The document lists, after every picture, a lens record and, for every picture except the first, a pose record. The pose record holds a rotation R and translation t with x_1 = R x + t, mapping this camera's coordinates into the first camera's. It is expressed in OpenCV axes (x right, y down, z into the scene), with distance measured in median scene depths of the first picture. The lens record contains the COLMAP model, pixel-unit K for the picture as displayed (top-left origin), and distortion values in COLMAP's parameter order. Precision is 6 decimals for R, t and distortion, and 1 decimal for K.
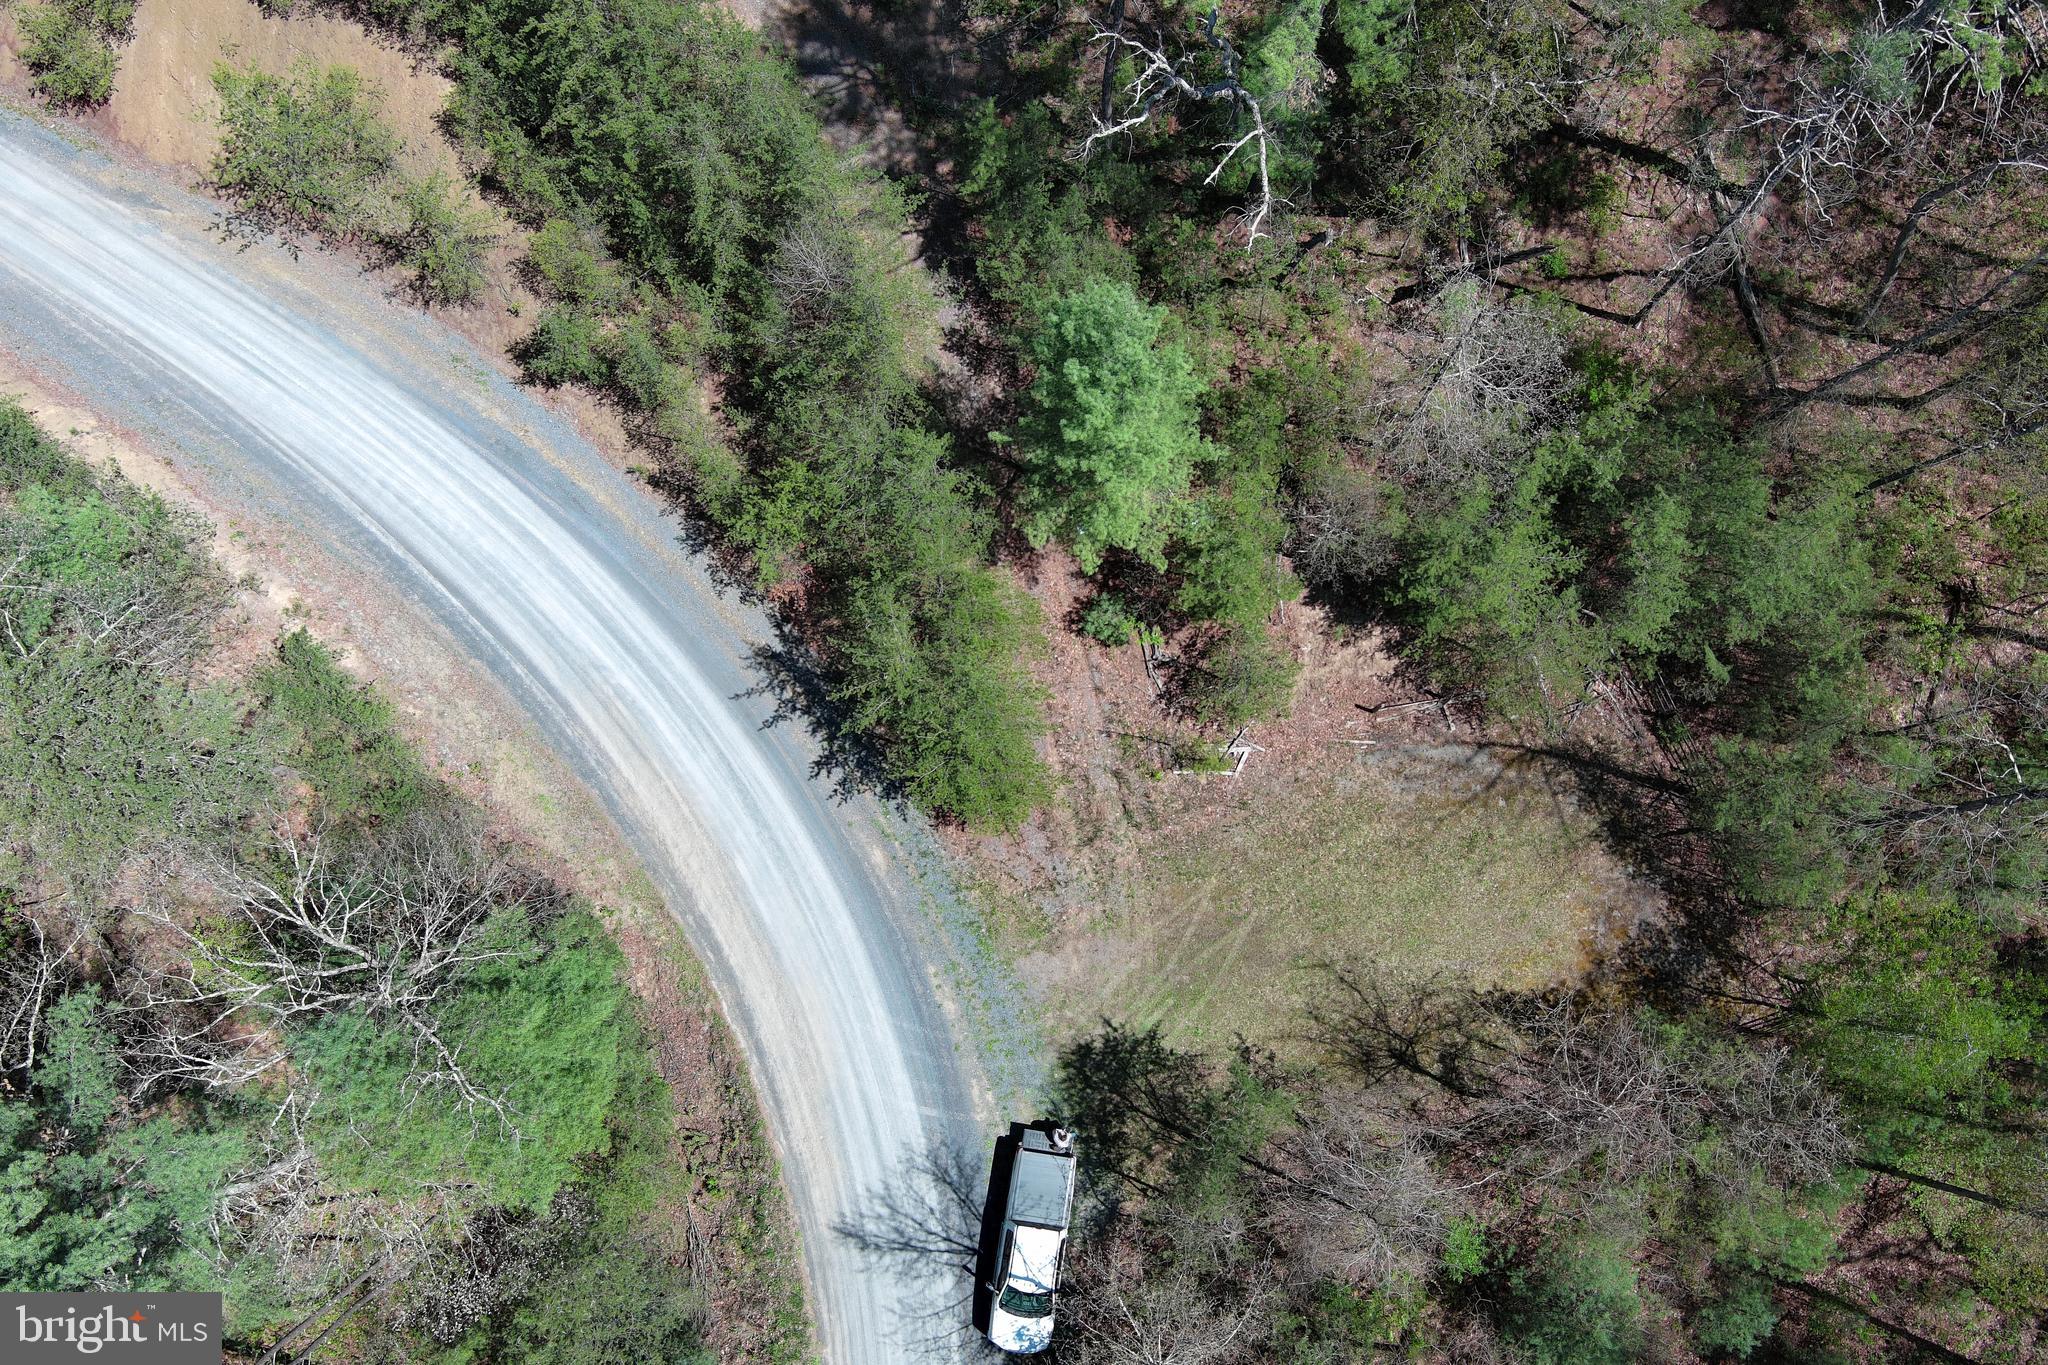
lens RADIAL K [[1588.2, 0, 1014.8], [0, 1588.2, 683.0], [0, 0, 1]] dist [0.011398, -0.014641]
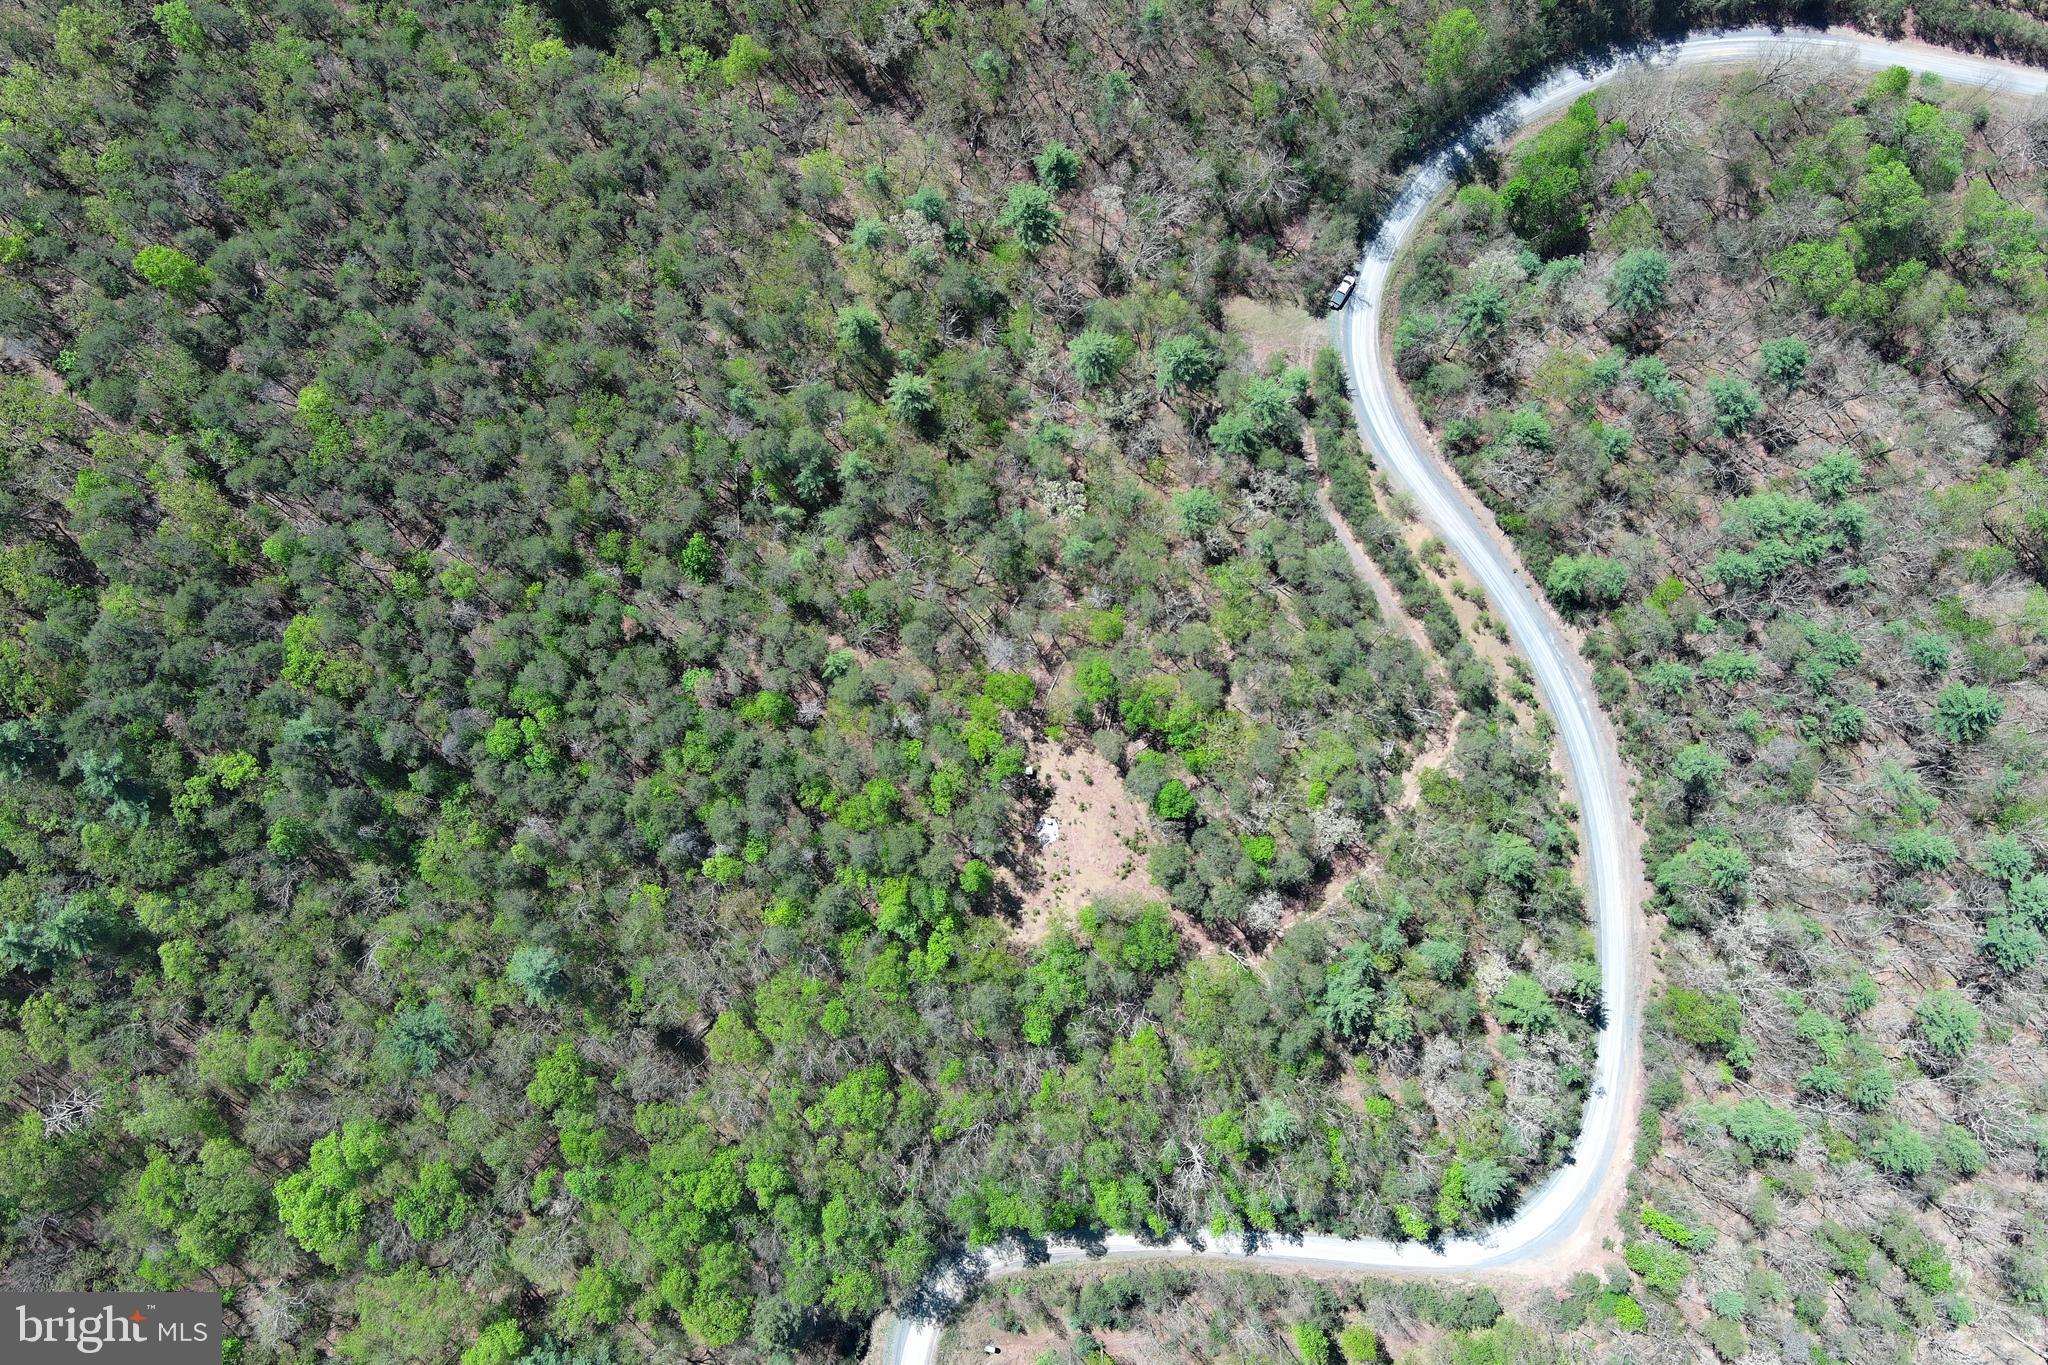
lens RADIAL K [[1588.2, 0, 1016.2], [0, 1588.2, 680.9], [0, 0, 1]] dist [0.011398, -0.014641]
pose [[-0.923734, -0.380206, 0.046471, 0.290008], [0.375339, -0.874289, 0.307798, -3.021971], [-0.076397, 0.301766, 0.950316, -3.874536]]
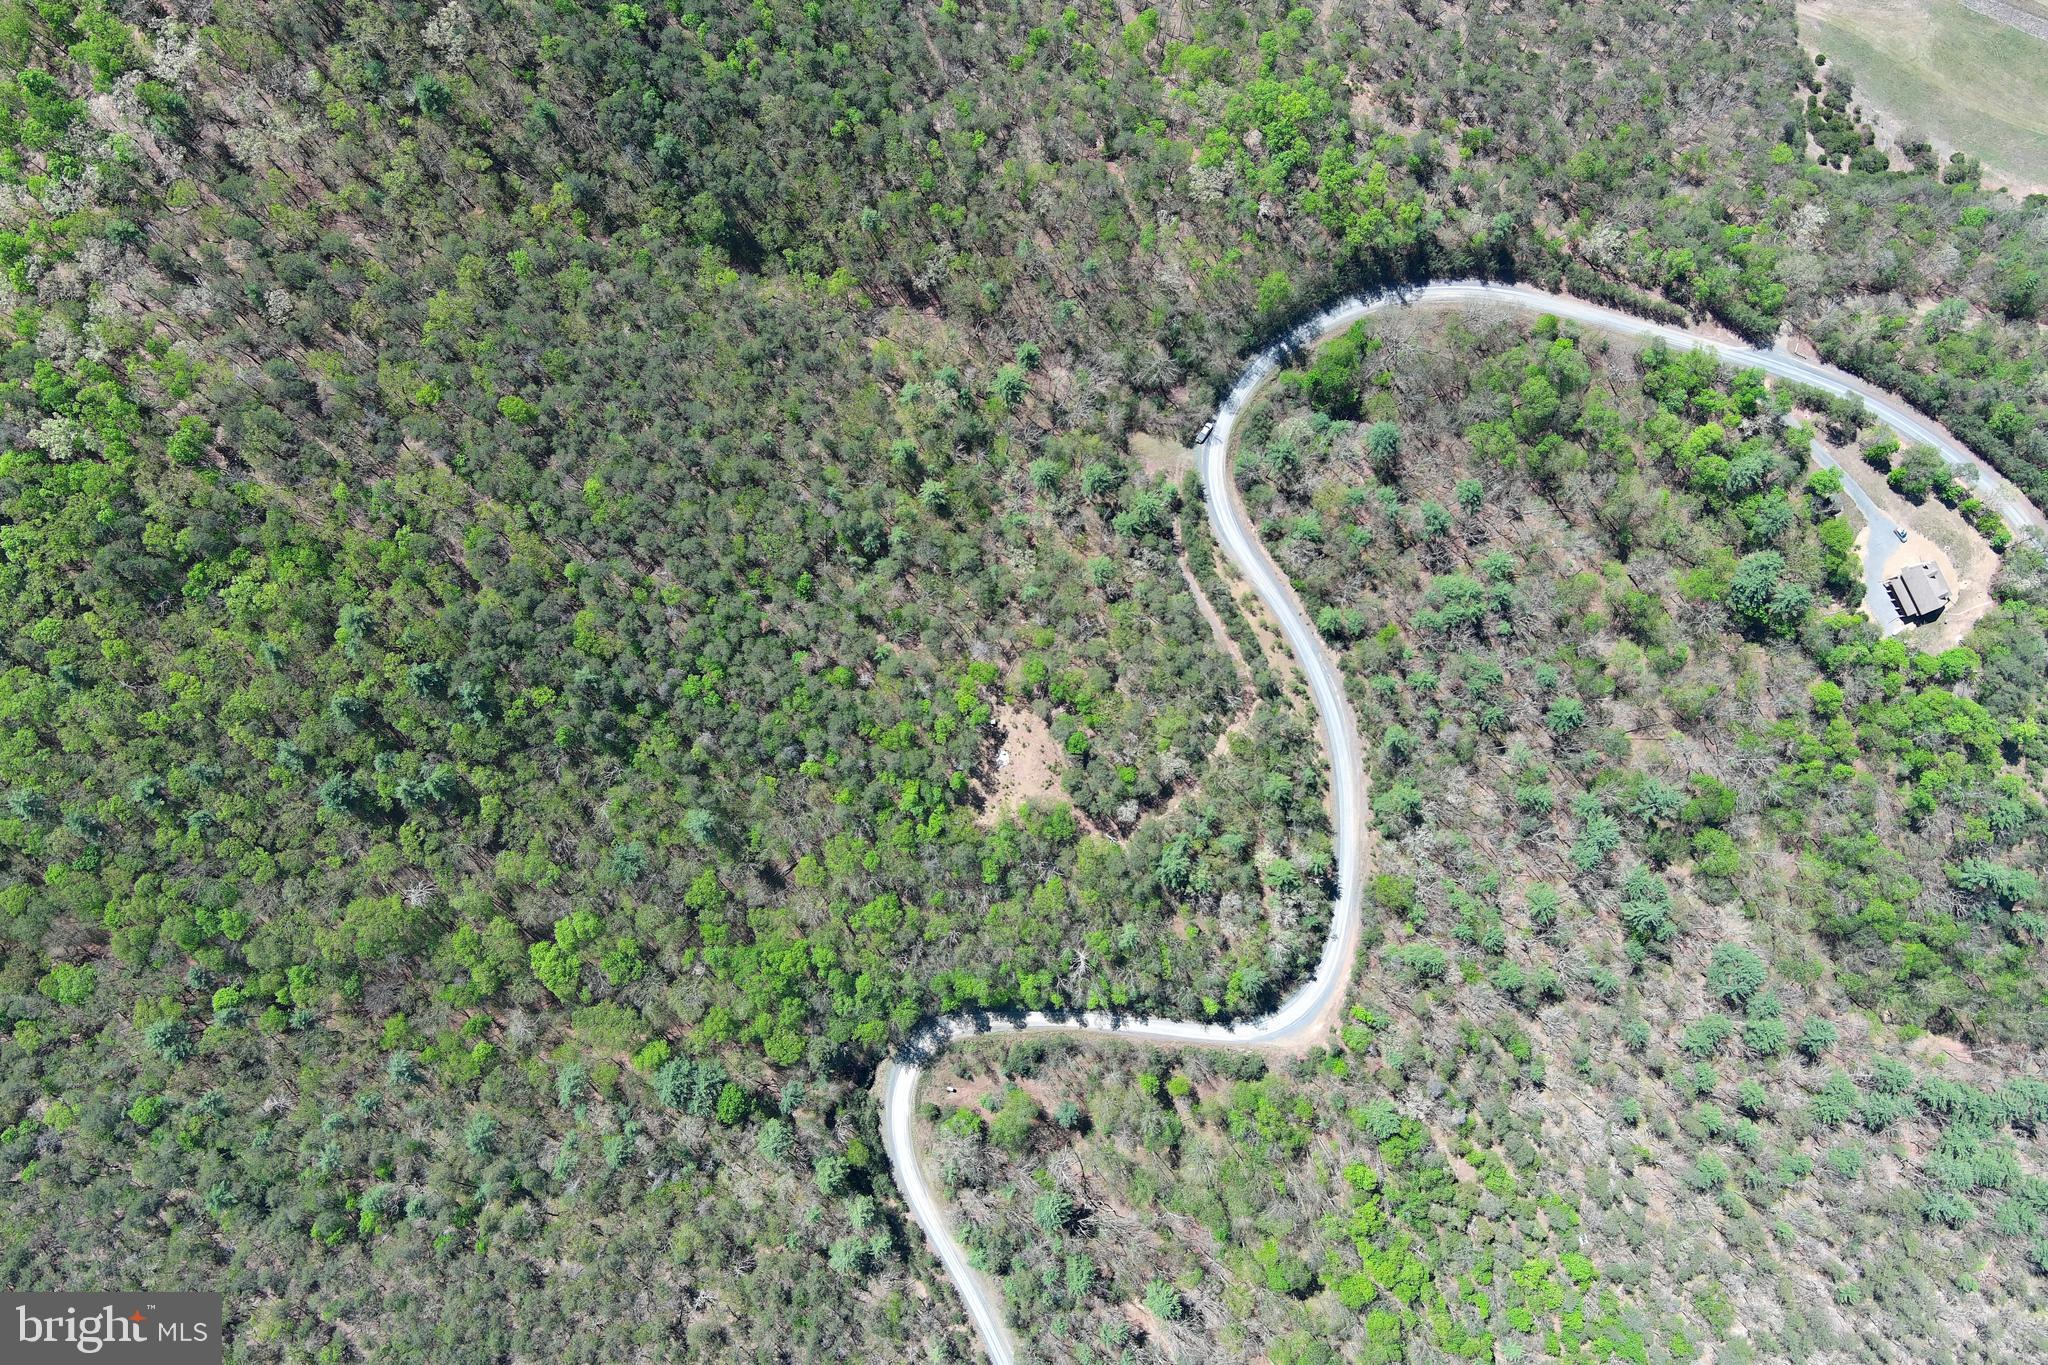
lens RADIAL K [[1588.2, 0, 1029.3], [0, 1588.2, 674.0], [0, 0, 1]] dist [0.011398, -0.014641]
pose [[-0.904778, -0.425564, 0.016499, 0.175976], [0.409169, -0.857869, 0.310872, -4.003250], [-0.118142, 0.288021, 0.950308, -7.022173]]
